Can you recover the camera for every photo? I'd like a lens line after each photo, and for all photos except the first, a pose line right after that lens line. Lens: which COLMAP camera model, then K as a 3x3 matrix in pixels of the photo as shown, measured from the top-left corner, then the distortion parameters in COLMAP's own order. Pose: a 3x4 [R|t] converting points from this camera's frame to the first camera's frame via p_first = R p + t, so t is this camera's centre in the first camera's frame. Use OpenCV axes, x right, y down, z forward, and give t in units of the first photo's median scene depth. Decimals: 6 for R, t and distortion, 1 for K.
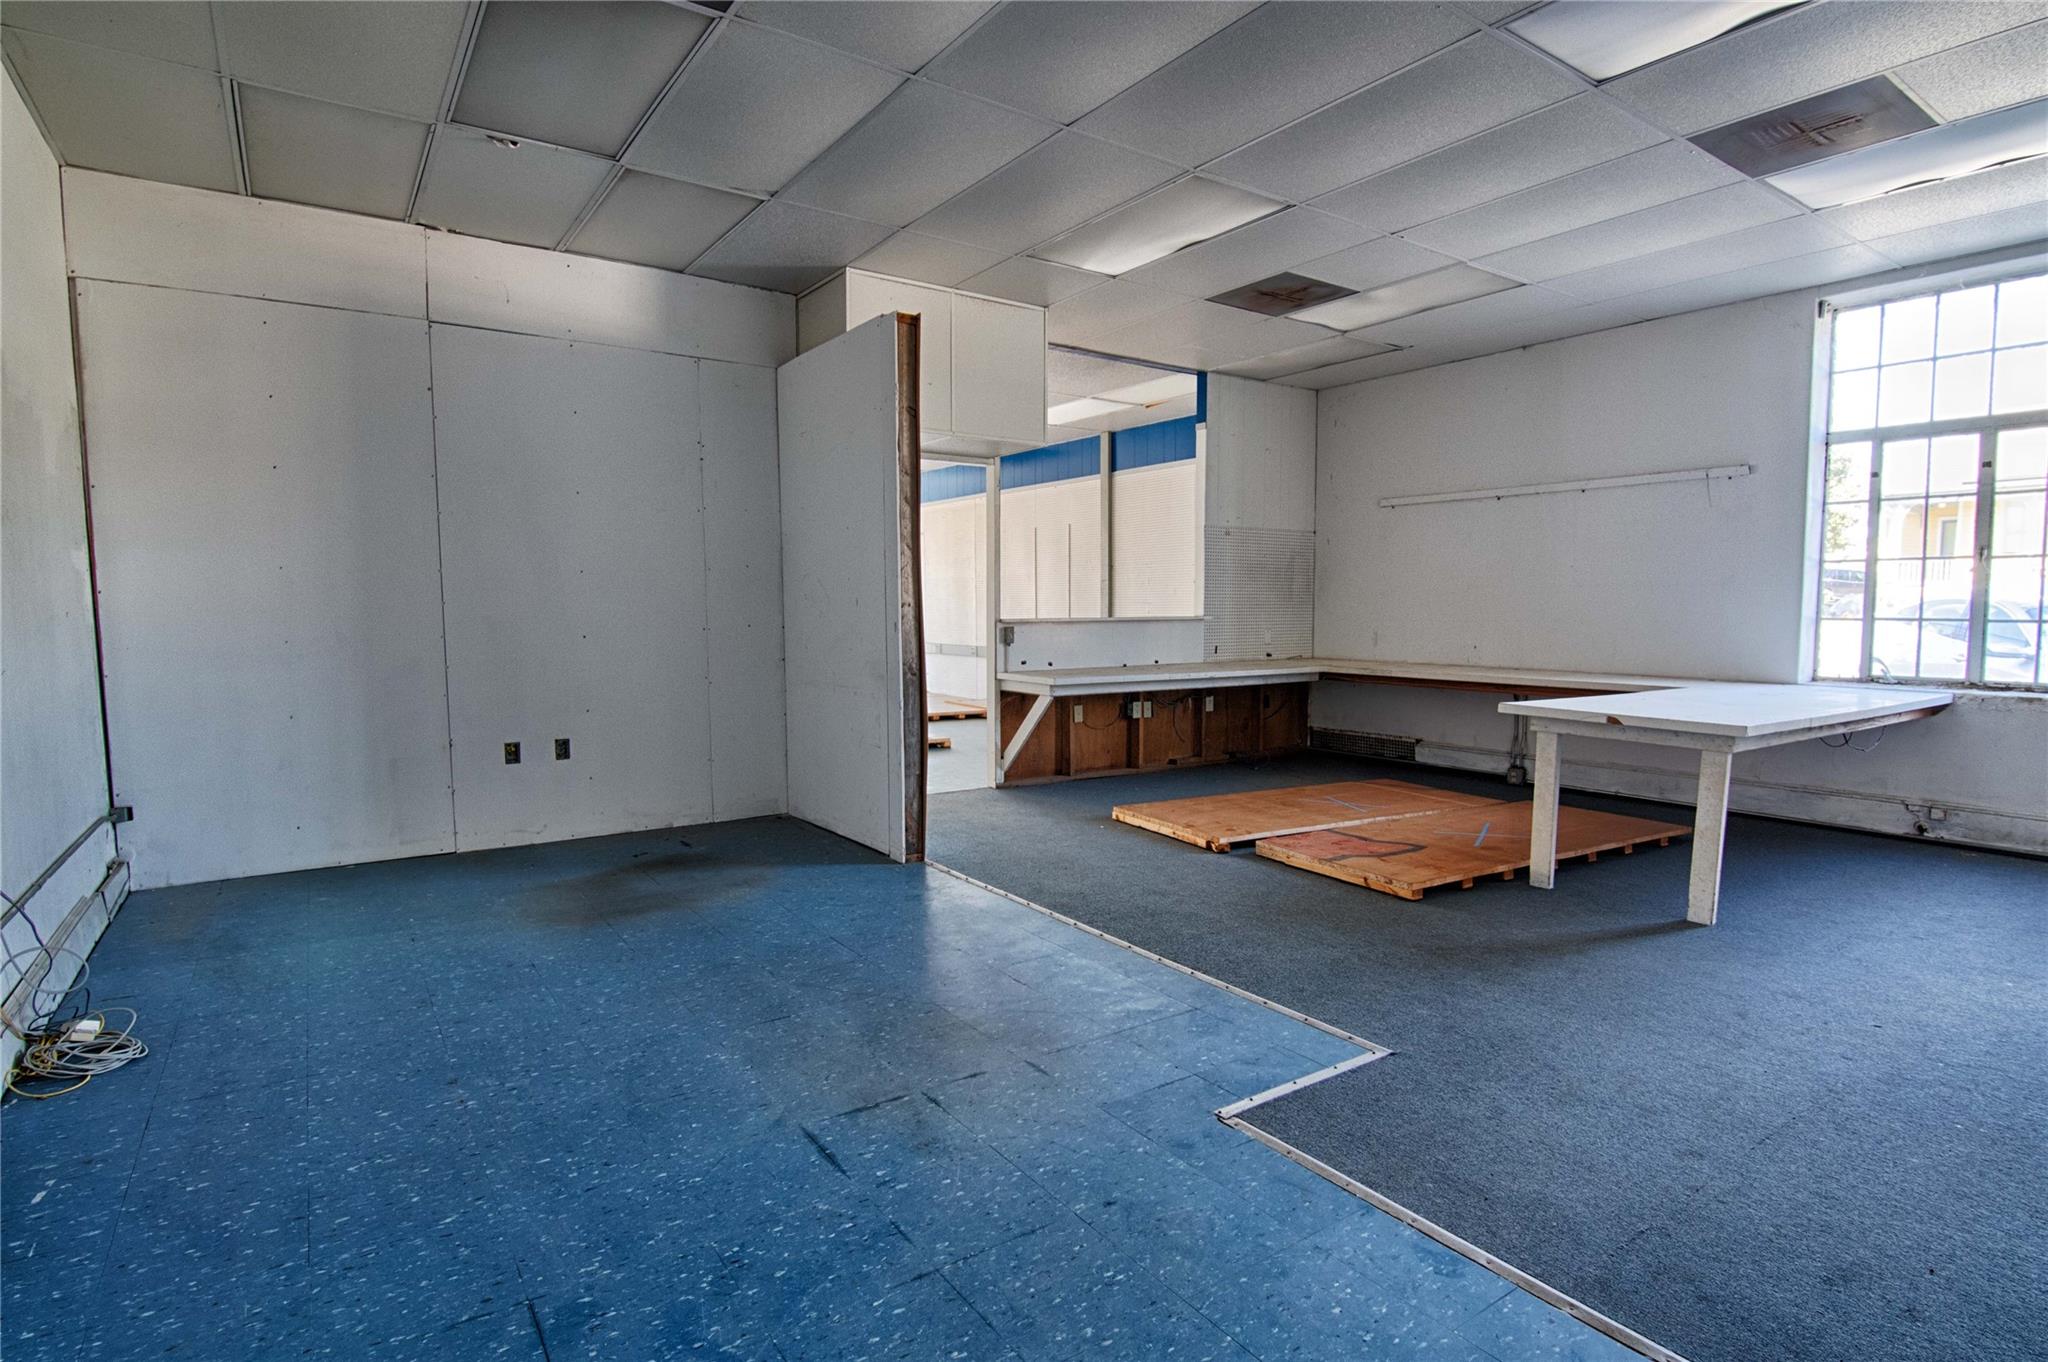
lens RADIAL K [[1044.8, 0, 1024.0], [0, 1044.8, 681.0], [0, 0, 1]] dist [-0.000988, -0.009884]
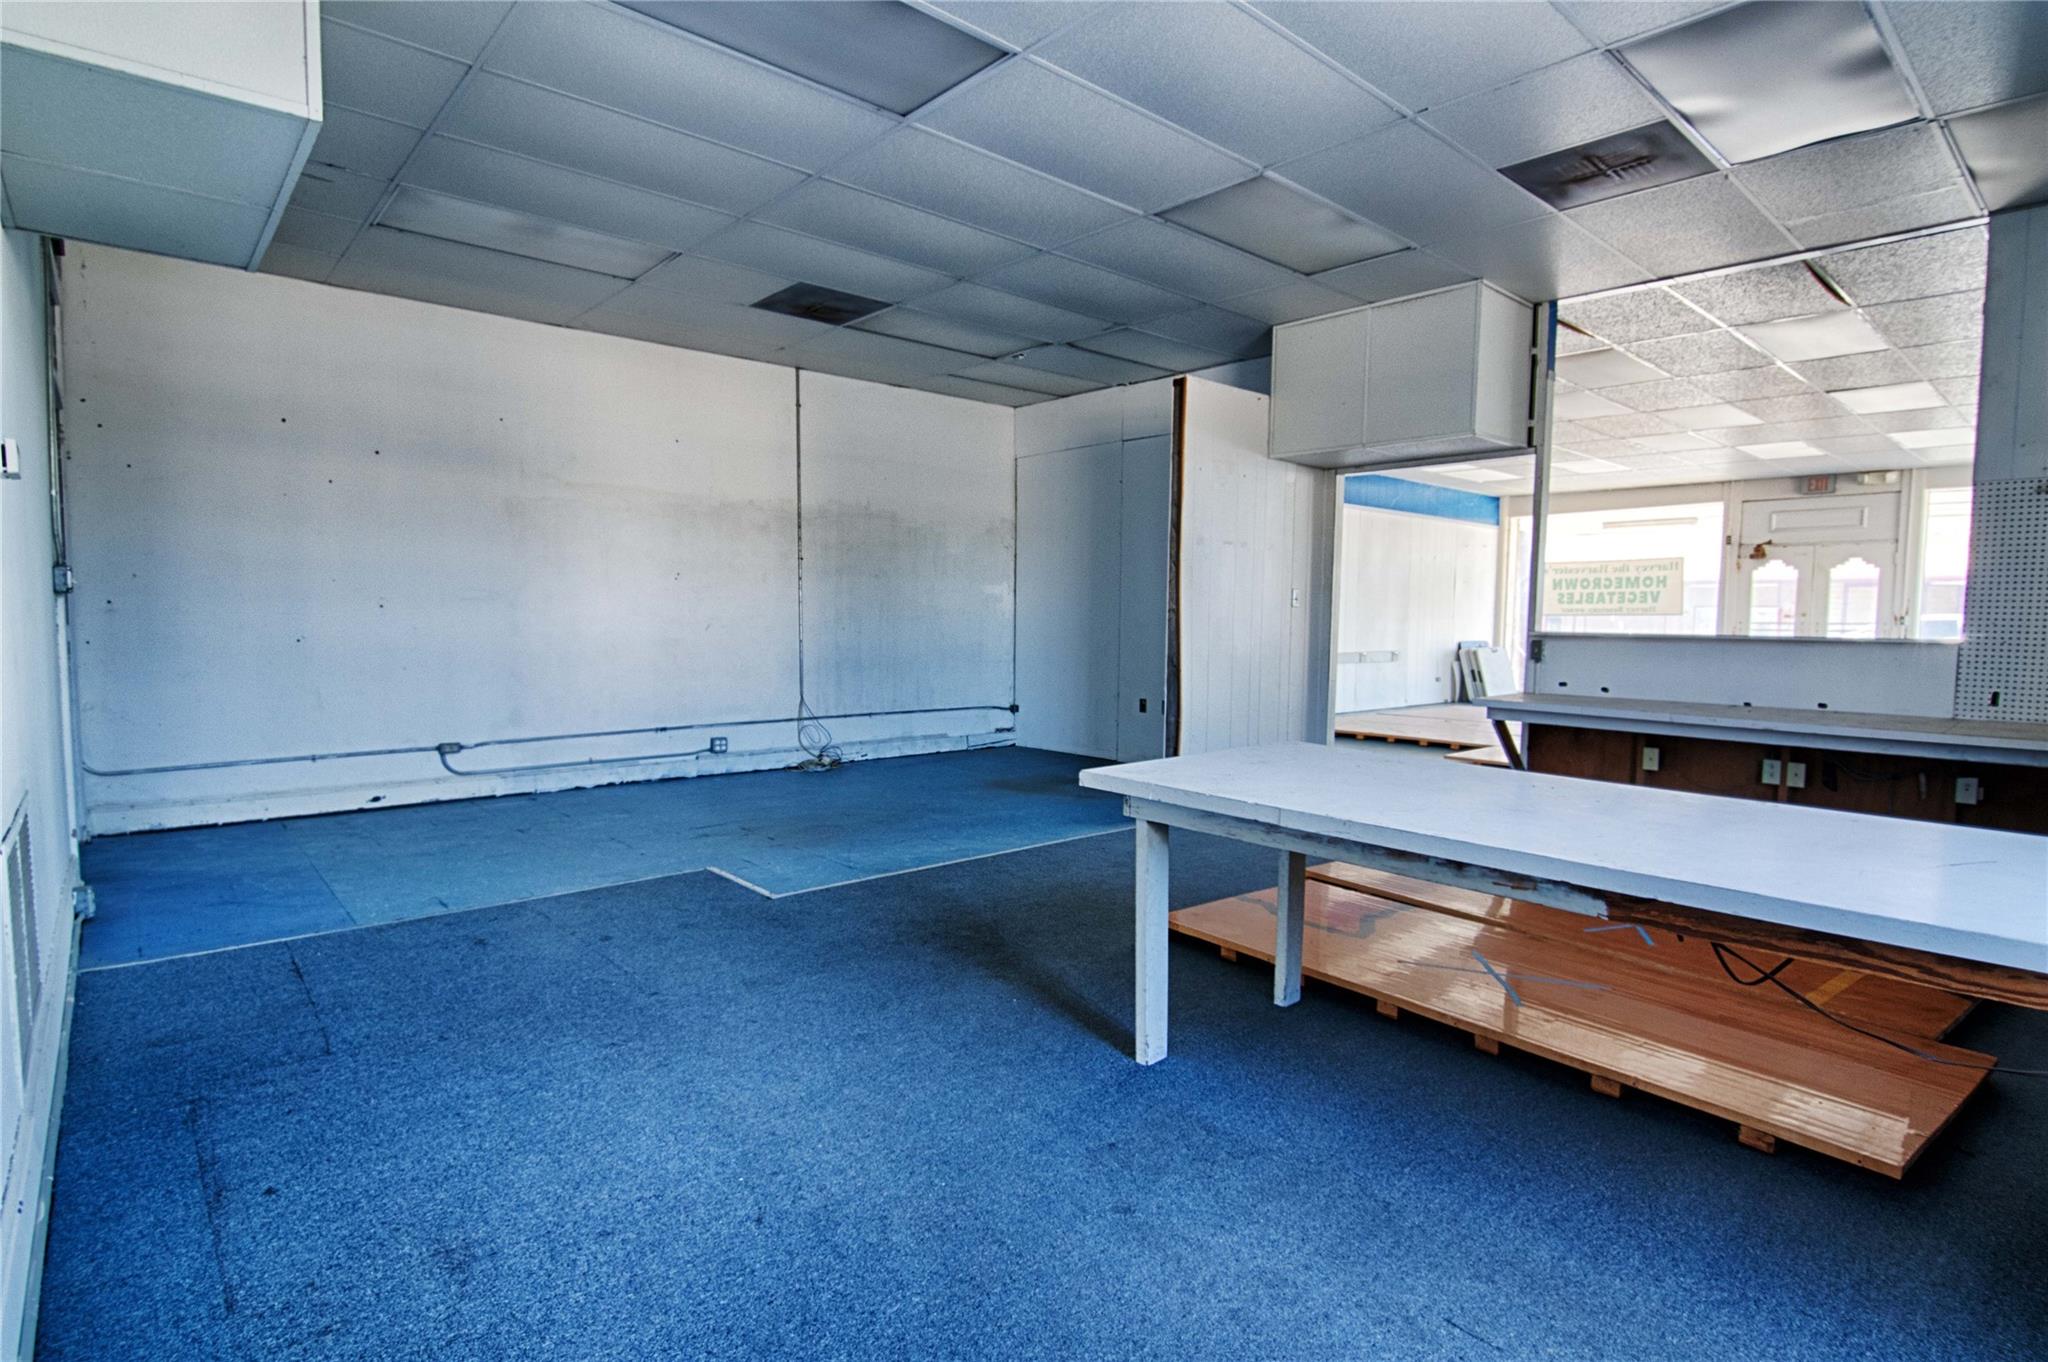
lens RADIAL K [[1031.8, 0, 1032.4], [0, 1031.8, 690.8], [0, 0, 1]] dist [0.000517, -0.014692]
pose [[0.119885, 0.077531, -0.989756, 0.794762], [-0.080509, 0.994422, 0.068145, -0.035393], [0.989518, 0.071515, 0.125458, 0.492496]]
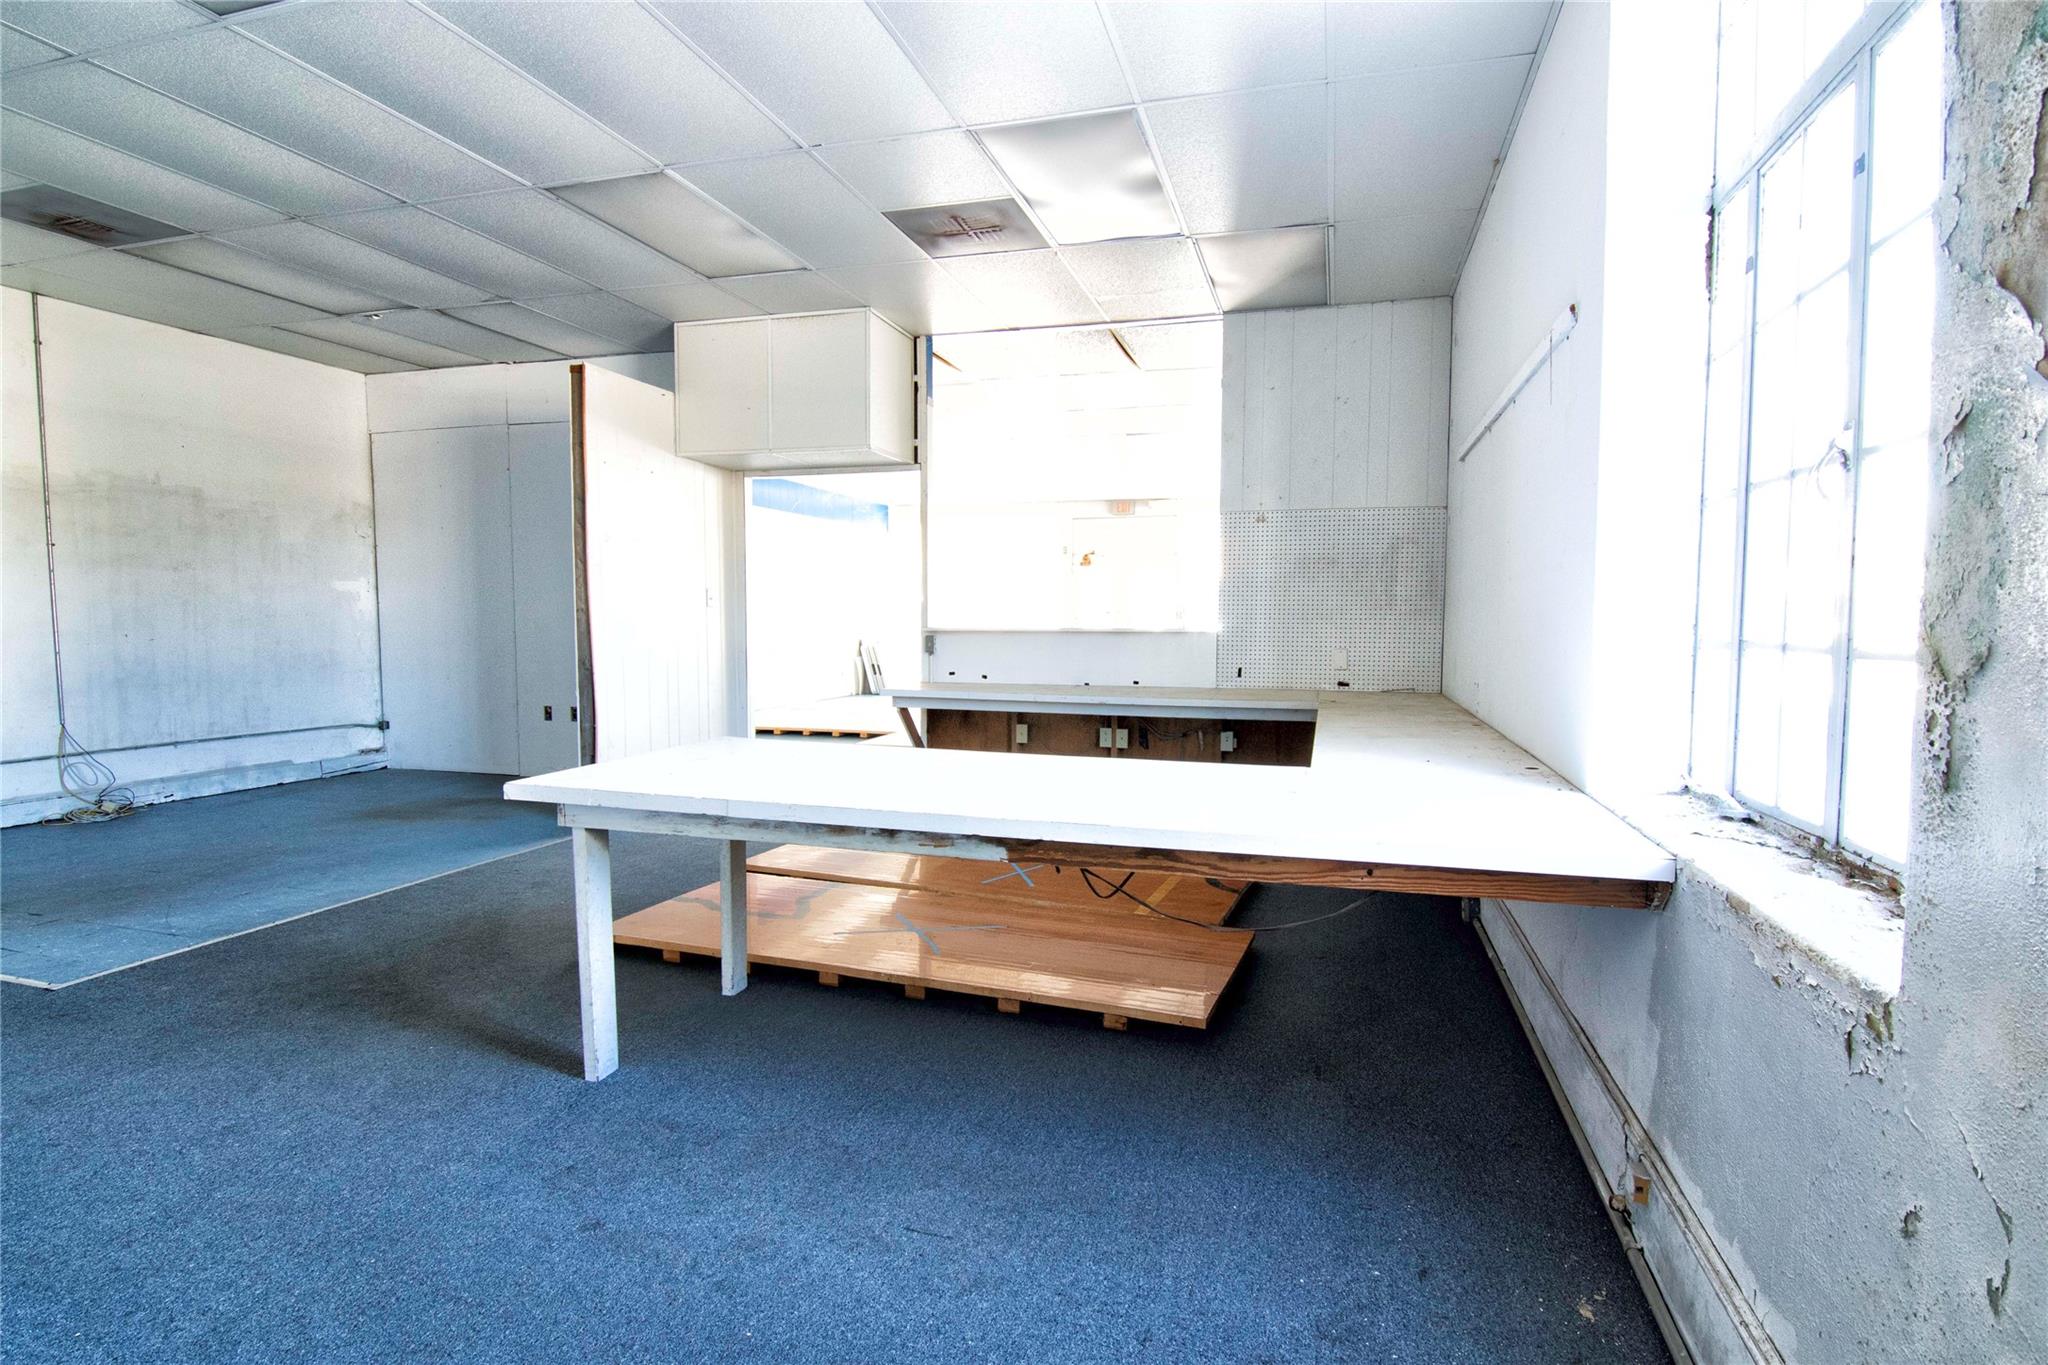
lens RADIAL K [[1044.8, 0, 1024.0], [0, 1044.8, 682.5], [0, 0, 1]] dist [-0.000988, -0.009884]
pose [[0.625367, 0.052885, -0.778537, 0.813725], [-0.059595, 0.998024, 0.019925, -0.033125], [0.778052, 0.033937, 0.627283, 0.467742]]
